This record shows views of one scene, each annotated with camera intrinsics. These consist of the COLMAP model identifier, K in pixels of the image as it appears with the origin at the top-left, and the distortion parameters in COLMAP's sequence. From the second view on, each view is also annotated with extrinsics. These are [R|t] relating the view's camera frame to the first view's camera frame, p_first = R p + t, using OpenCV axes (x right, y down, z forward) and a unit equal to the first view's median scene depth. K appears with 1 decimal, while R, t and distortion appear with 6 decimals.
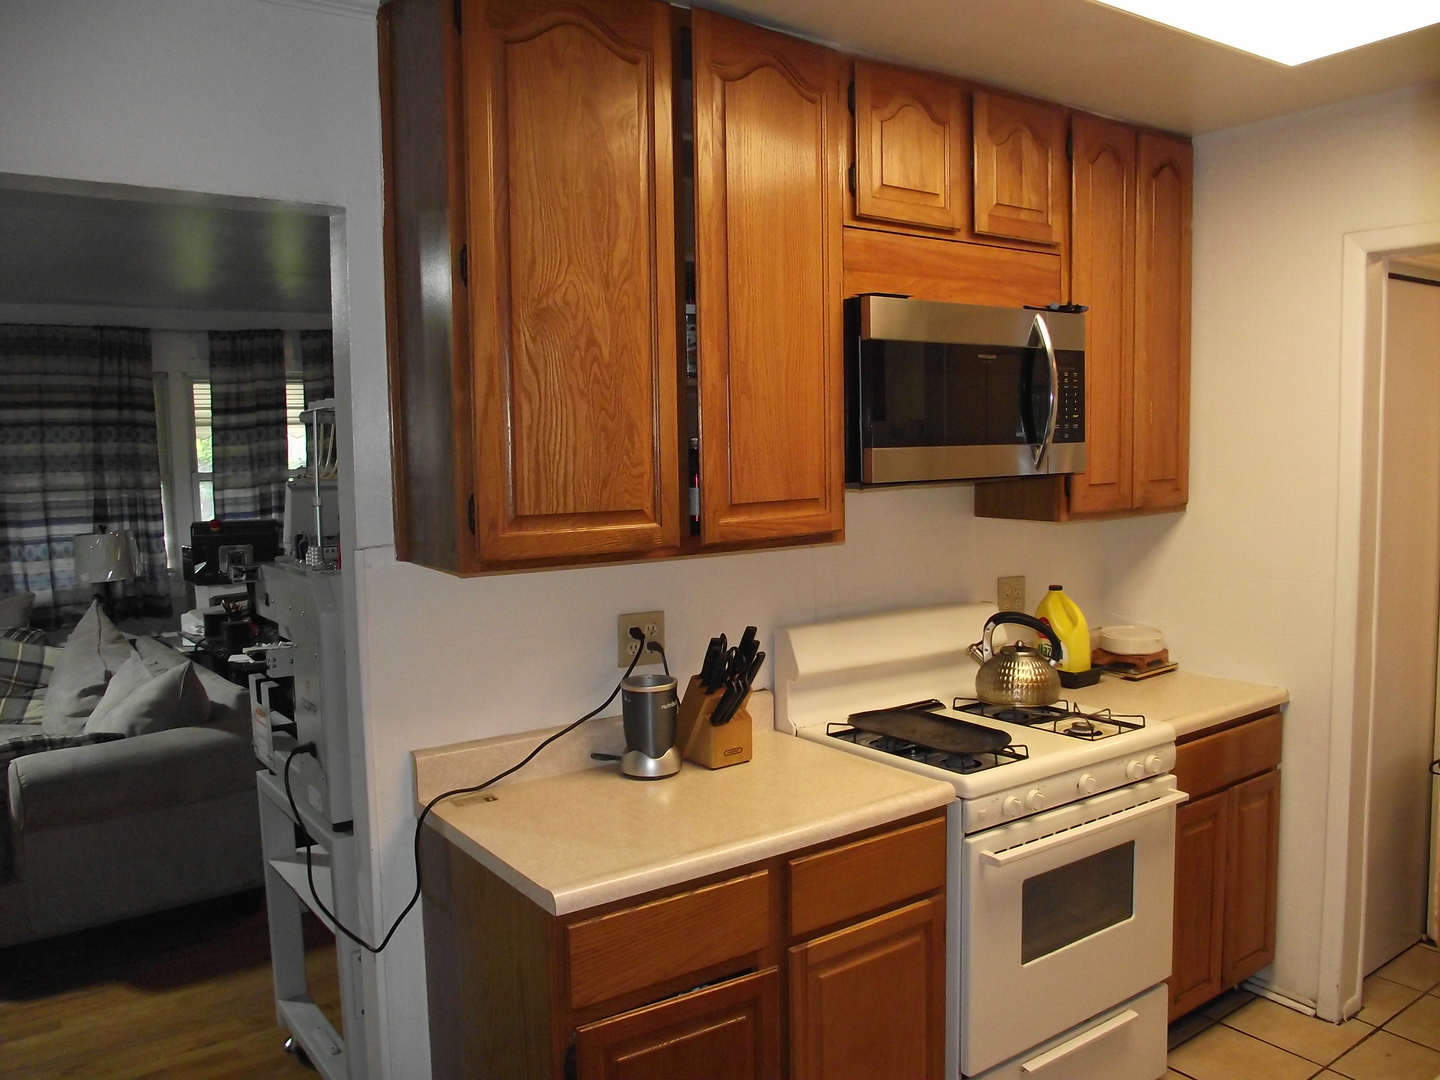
lens RADIAL K [[1142.0, 0, 723.0], [0, 1142.0, 538.0], [0, 0, 1]] dist [-0.062940, 0.032424]
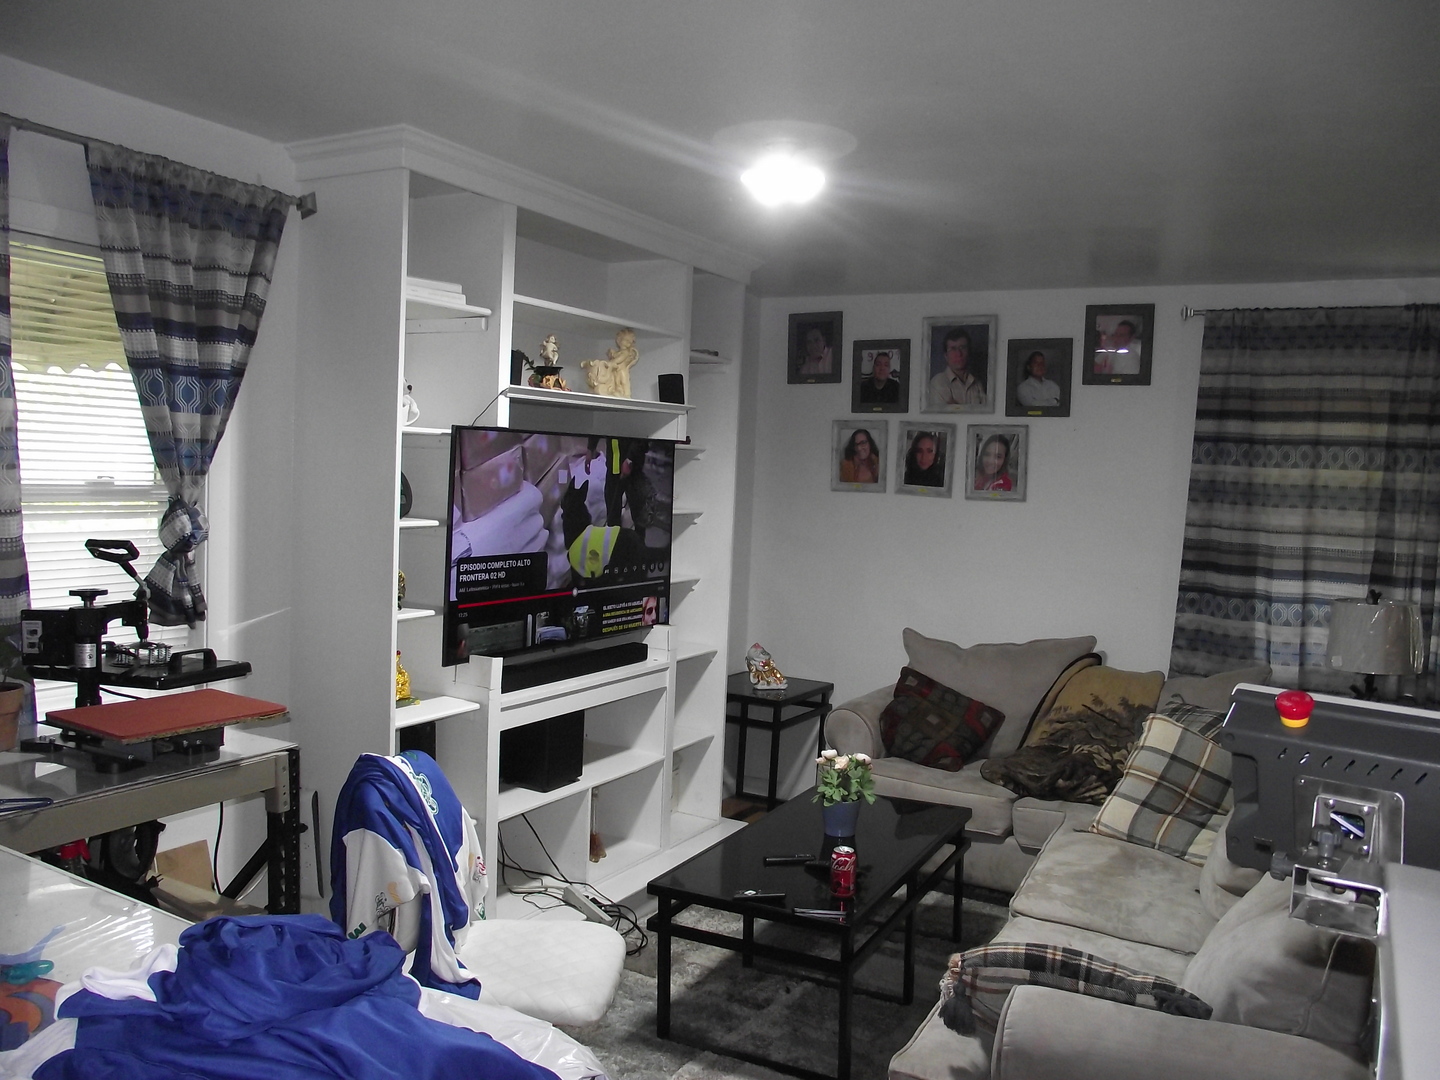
lens RADIAL K [[1142.0, 0, 722.7], [0, 1142.0, 537.0], [0, 0, 1]] dist [-0.062940, 0.032424]
pose [[0.432317, 0.096267, -0.896568, -0.108702], [-0.121864, 0.991400, 0.047688, -0.027753], [0.893449, 0.088643, 0.440331, 0.330027]]
